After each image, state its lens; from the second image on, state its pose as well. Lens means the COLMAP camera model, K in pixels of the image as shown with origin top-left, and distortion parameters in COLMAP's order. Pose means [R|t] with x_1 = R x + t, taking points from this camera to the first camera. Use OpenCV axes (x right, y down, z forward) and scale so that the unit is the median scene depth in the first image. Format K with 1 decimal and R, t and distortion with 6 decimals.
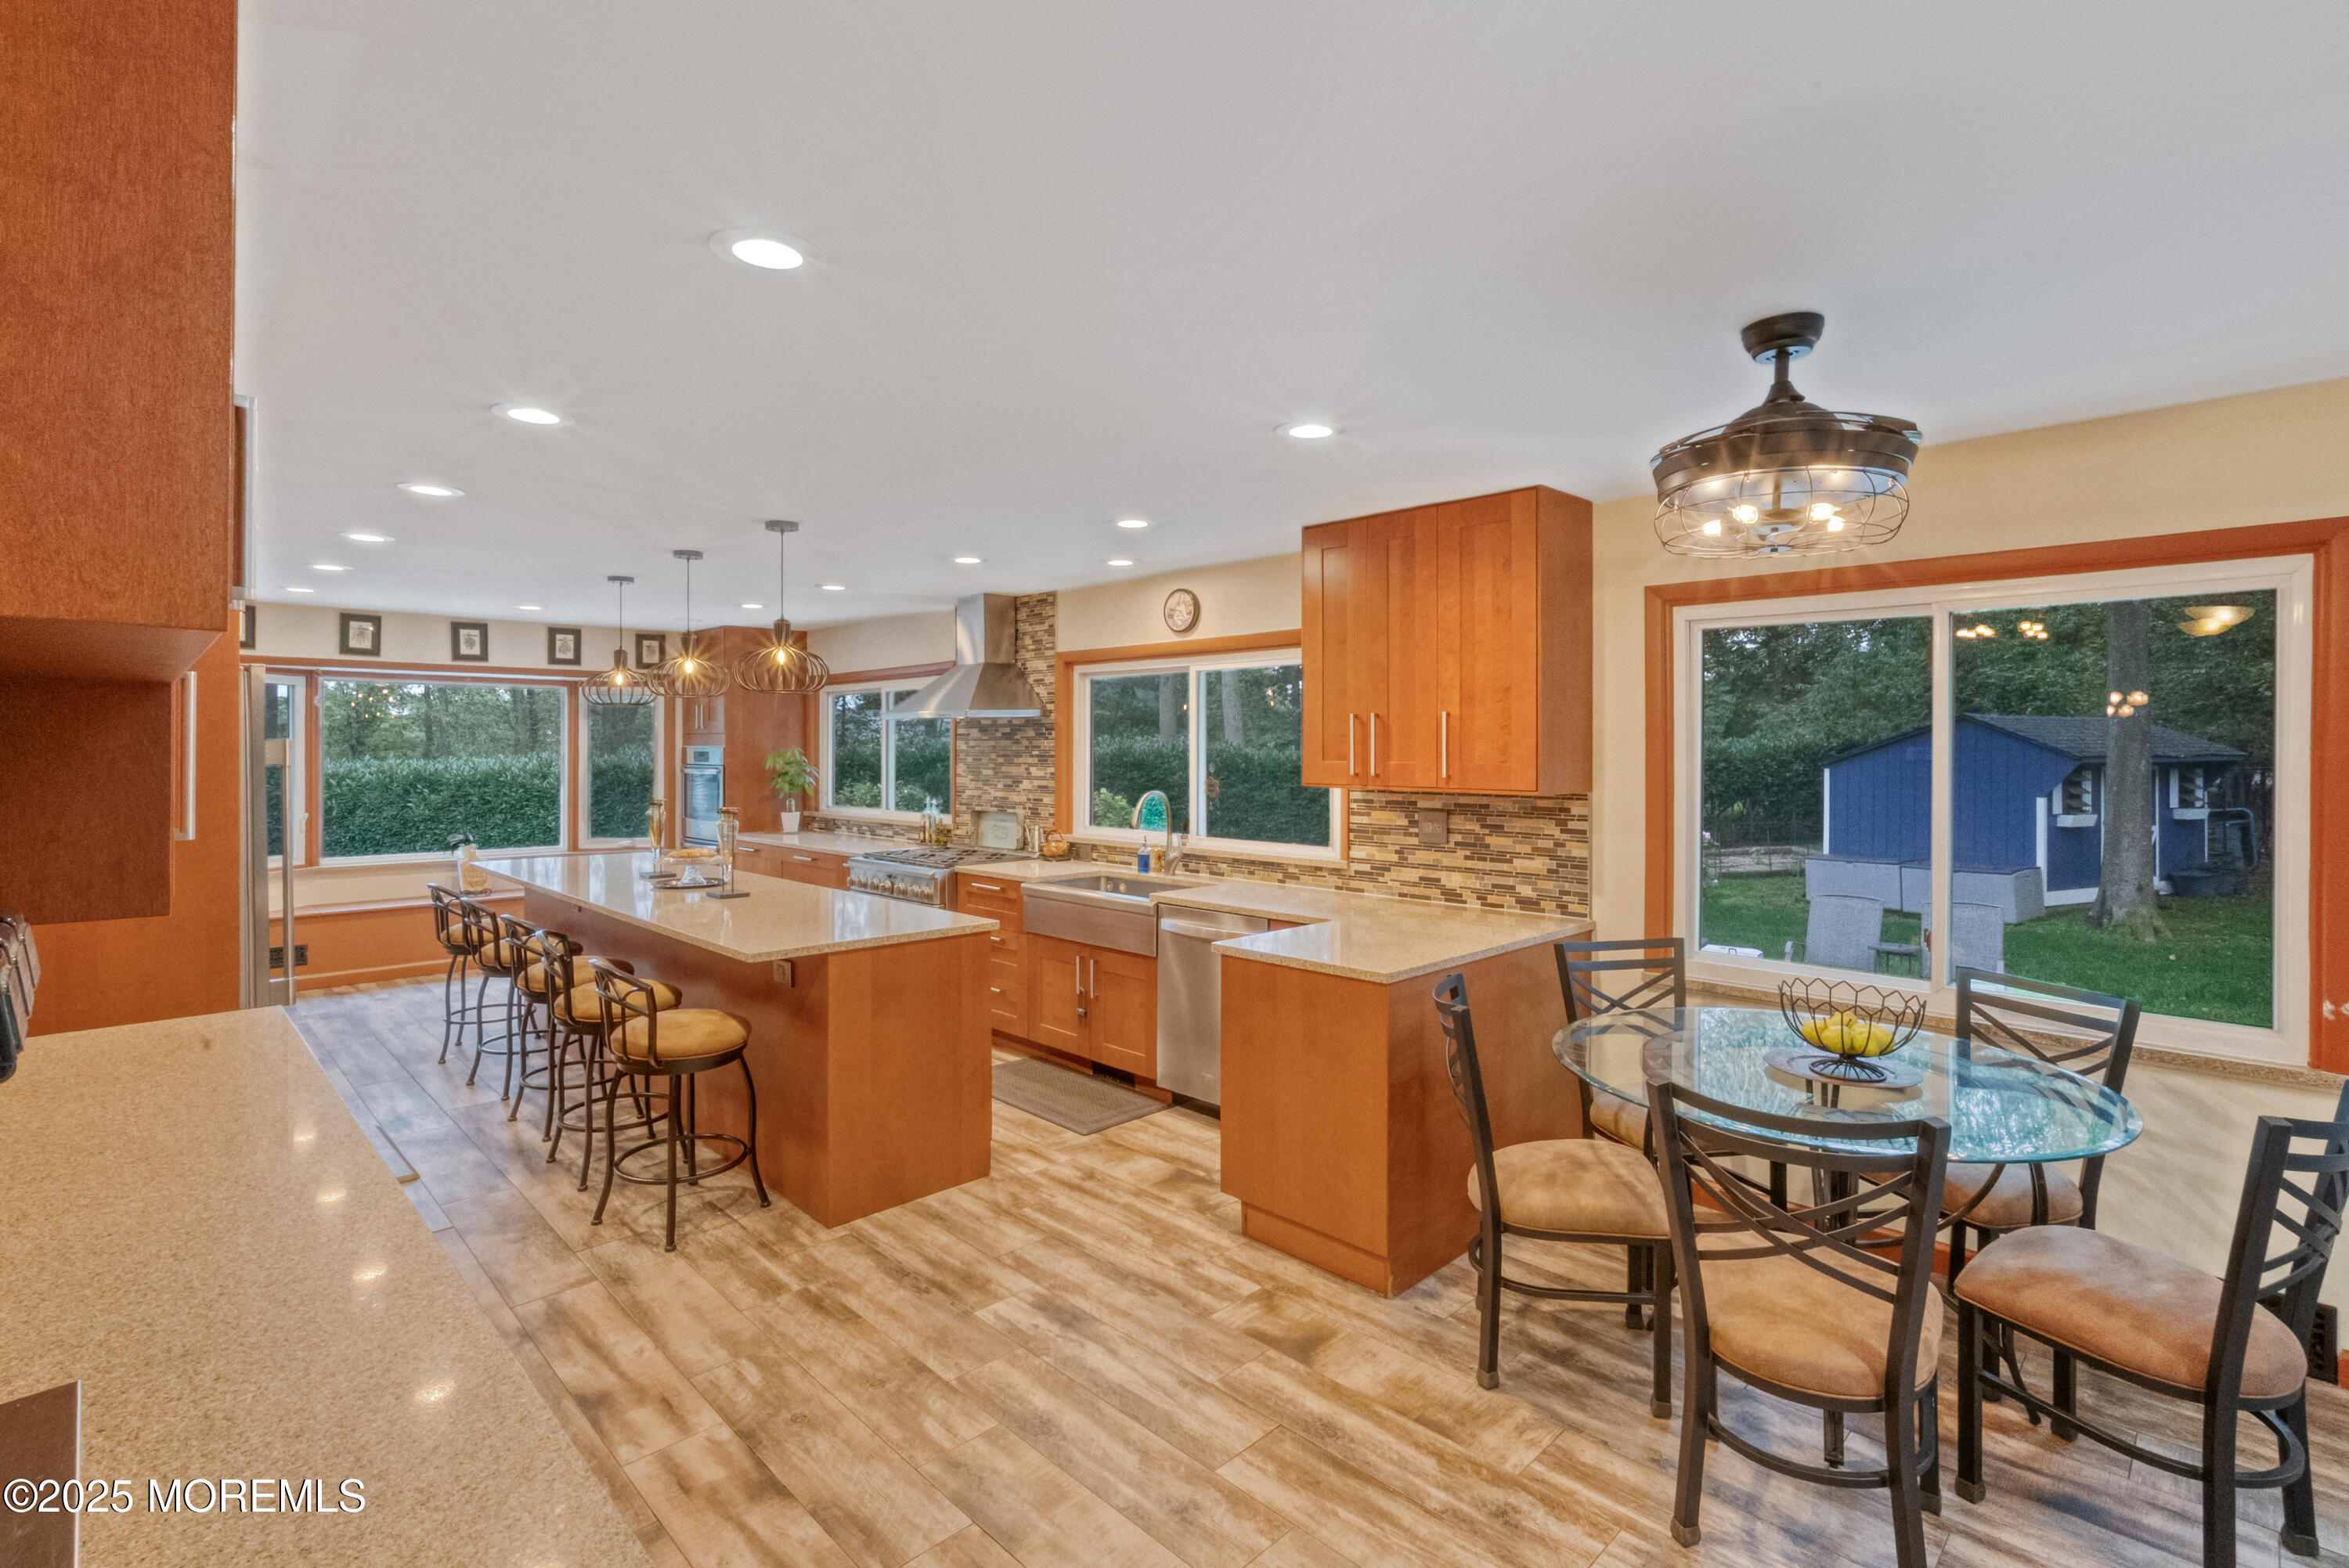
lens RADIAL K [[1077.0, 0, 1172.7], [0, 1077.0, 746.1], [0, 0, 1]] dist [-0.001317, -0.000023]
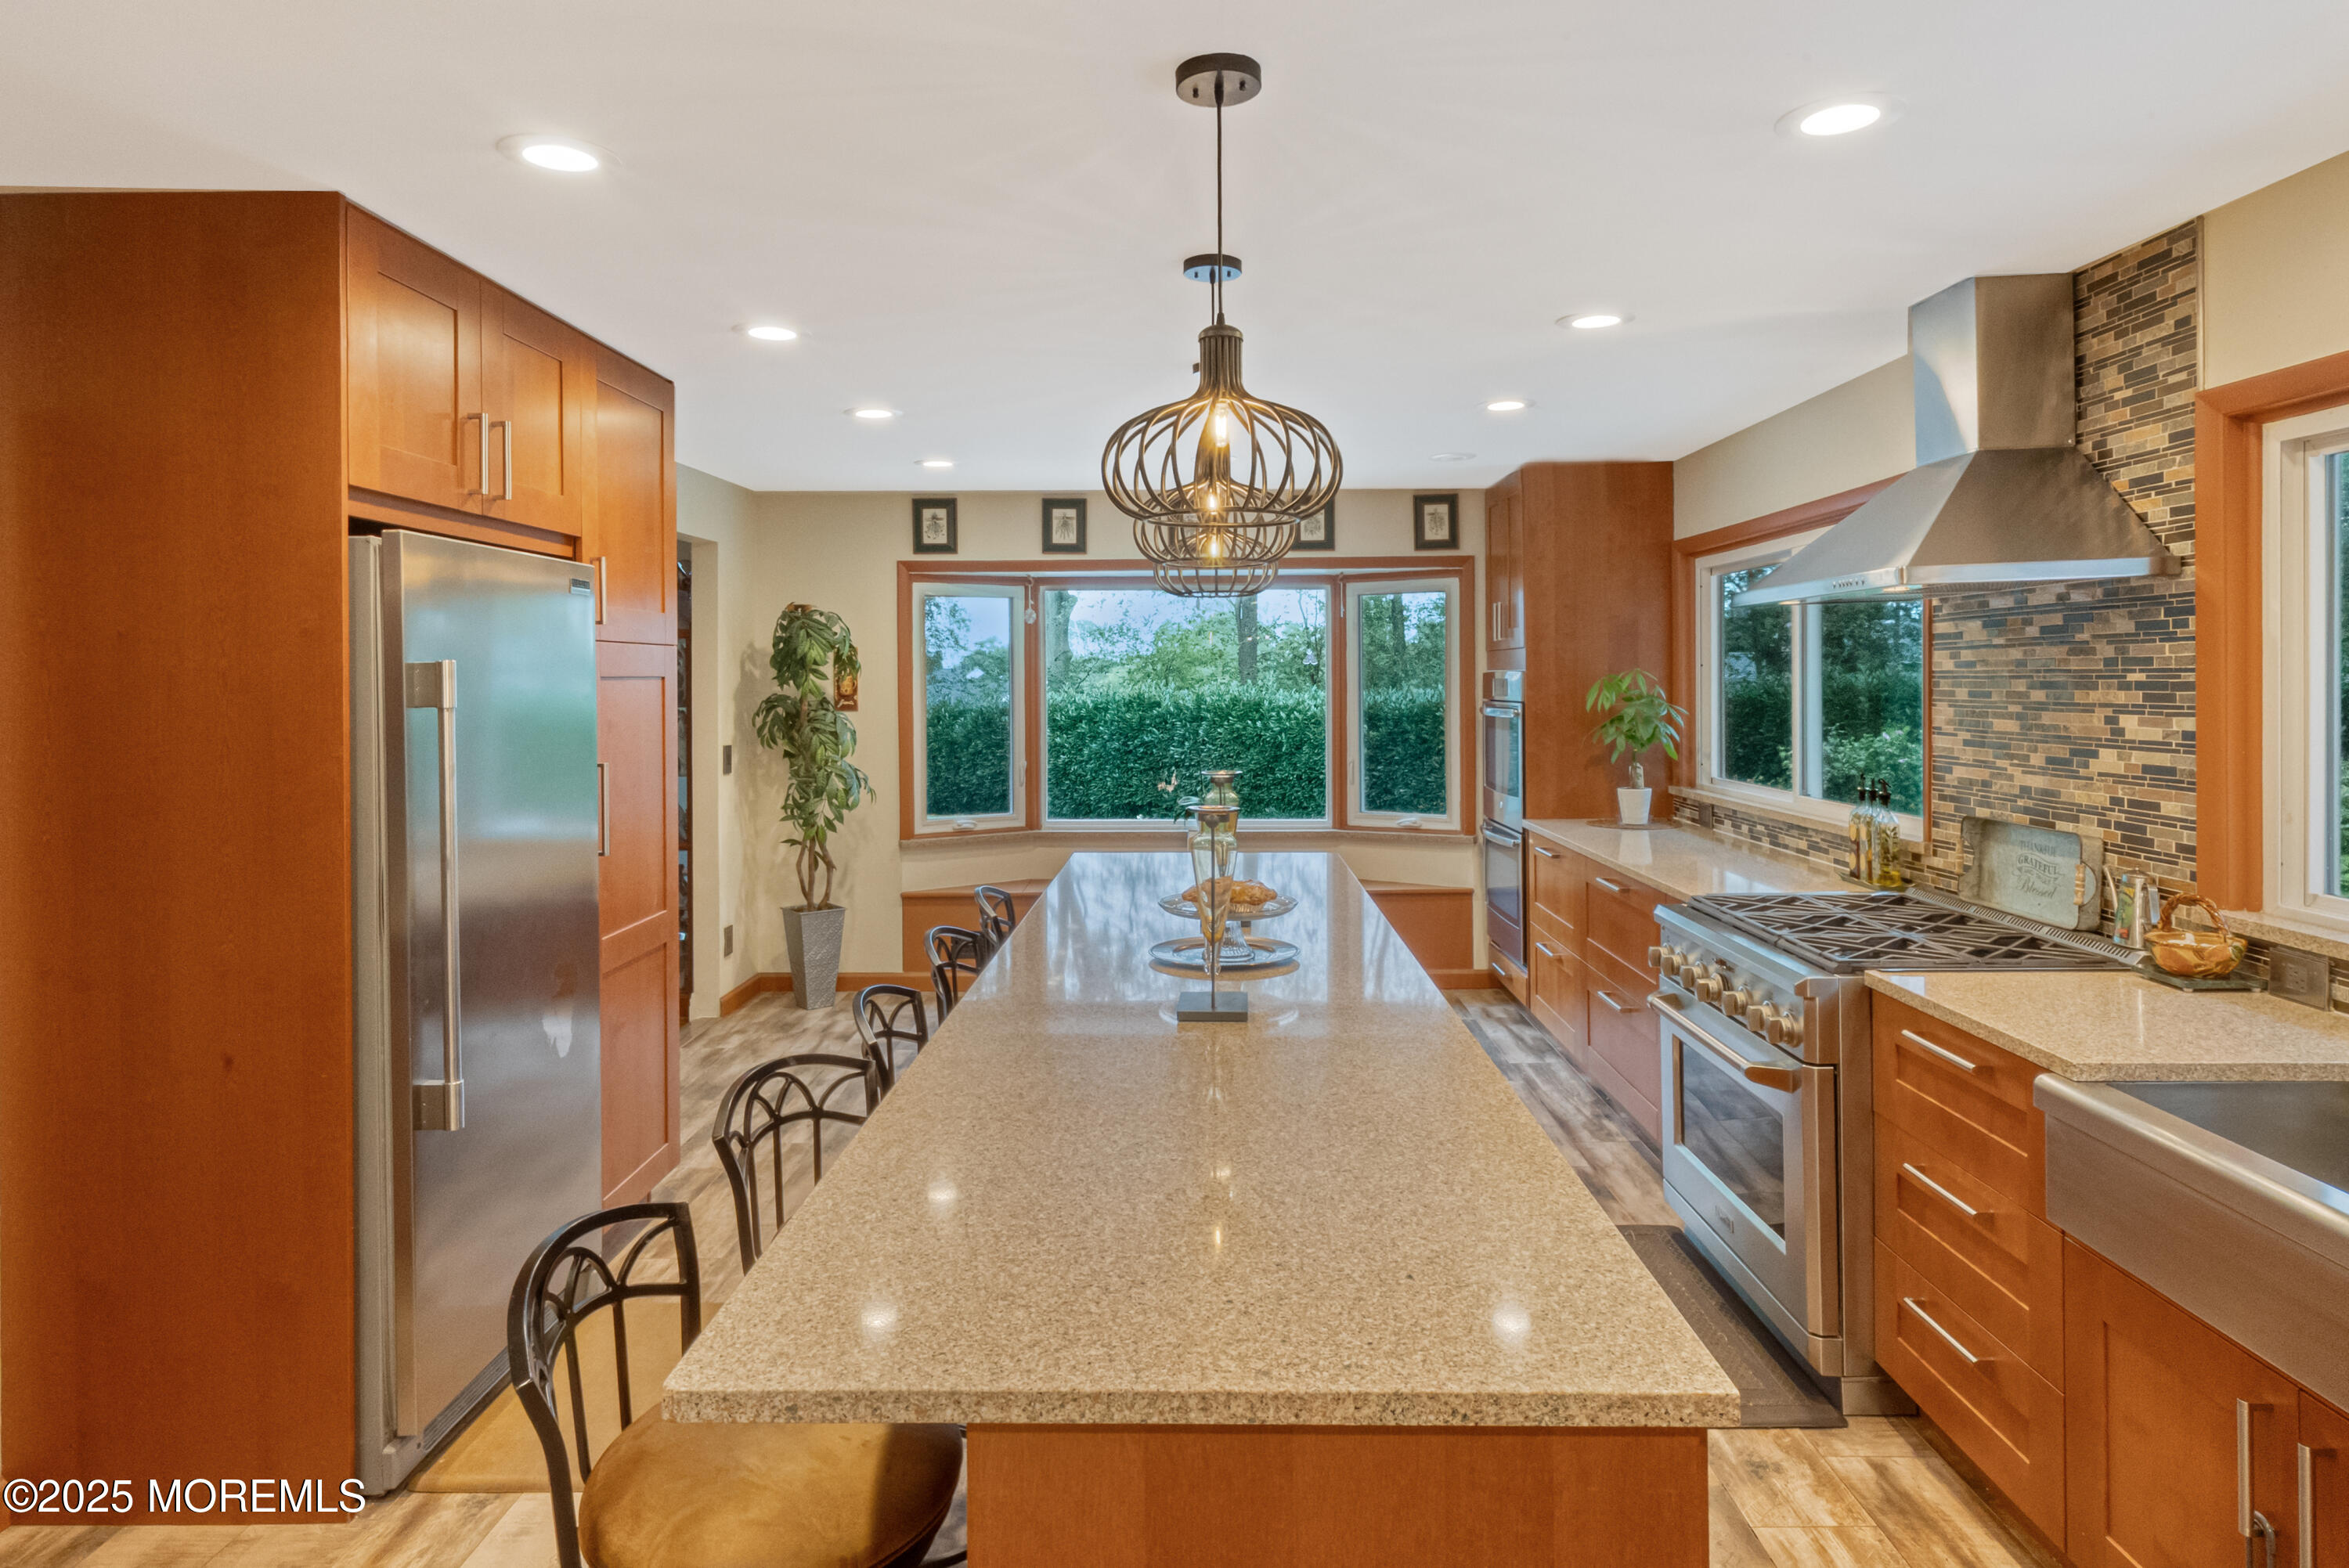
lens RADIAL K [[1368.8, 0, 1200.8], [0, 1368.8, 685.9], [0, 0, 1]] dist [-0.000175, 0.003018]
pose [[0.709662, -0.003168, -0.704535, -0.023466], [0.010432, 0.999928, 0.006011, 0.003051], [0.704465, -0.011616, 0.709644, 0.431445]]
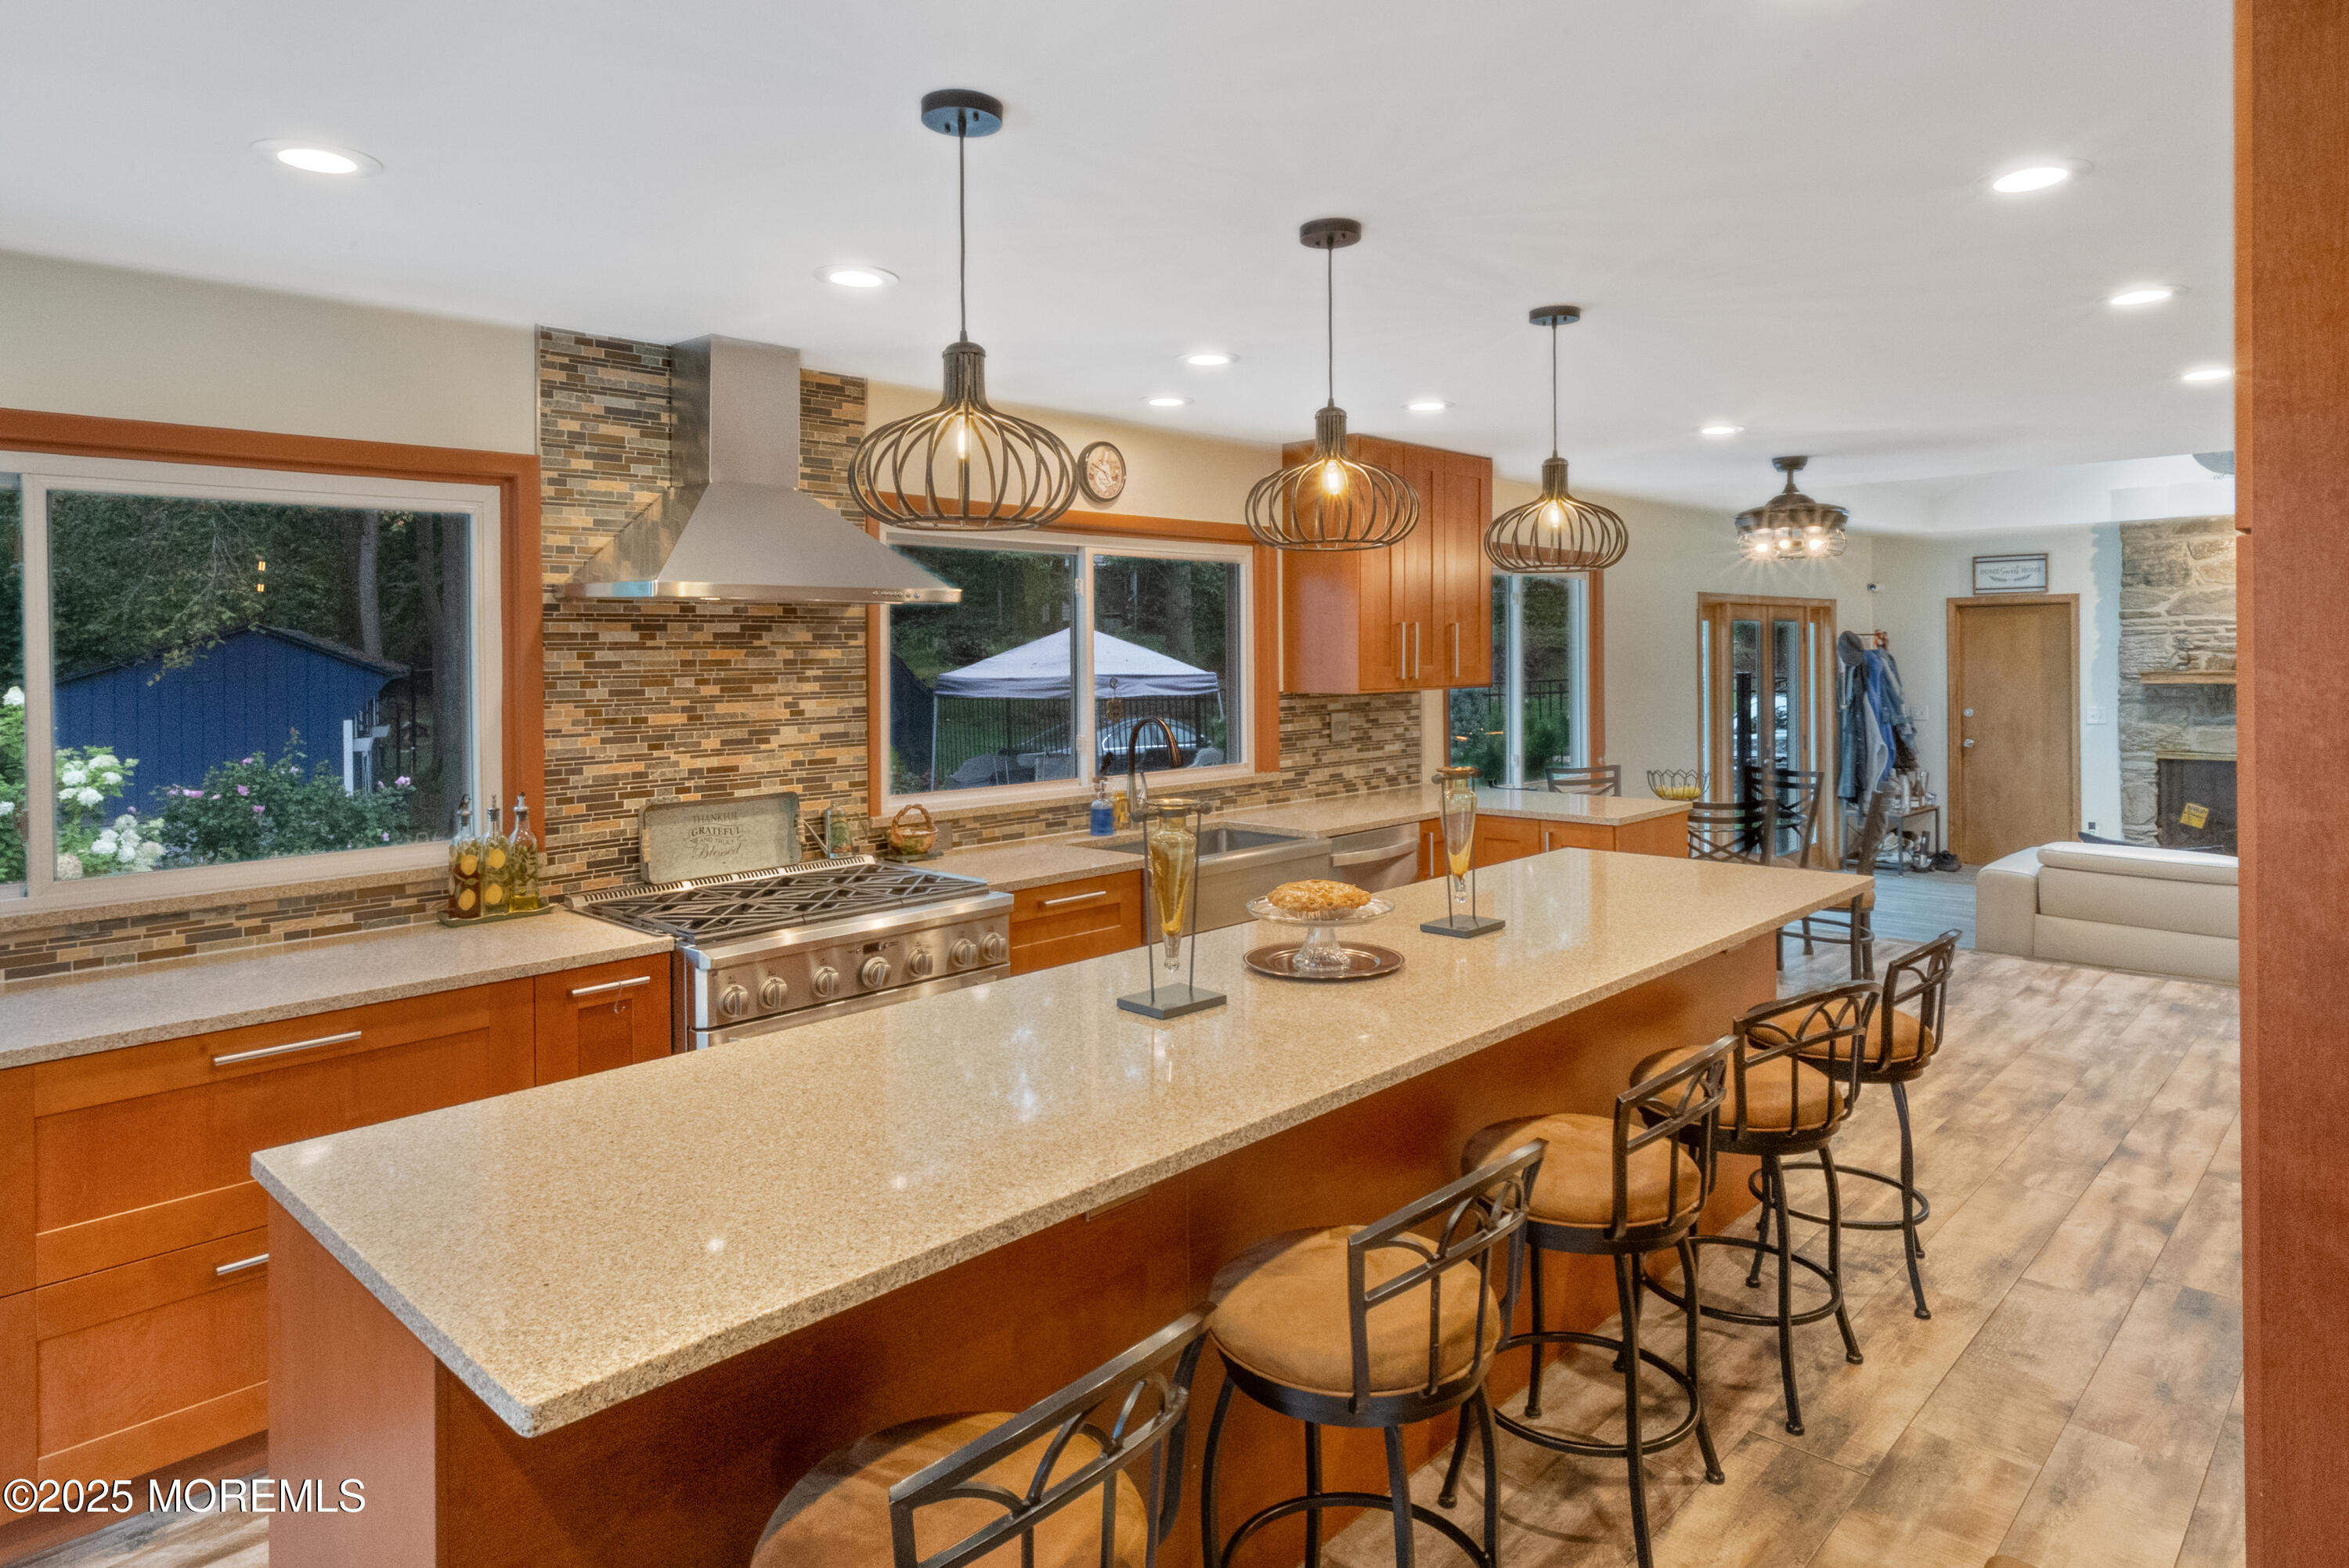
lens RADIAL K [[1372.2, 0, 1173.1], [0, 1372.2, 622.2], [0, 0, 1]] dist [0.001728, 0.005622]
pose [[-0.027499, 0.021294, 0.999395, -0.788292], [0.010721, 0.999722, -0.021006, -0.002386], [-0.999564, 0.010136, -0.027720, 0.827602]]
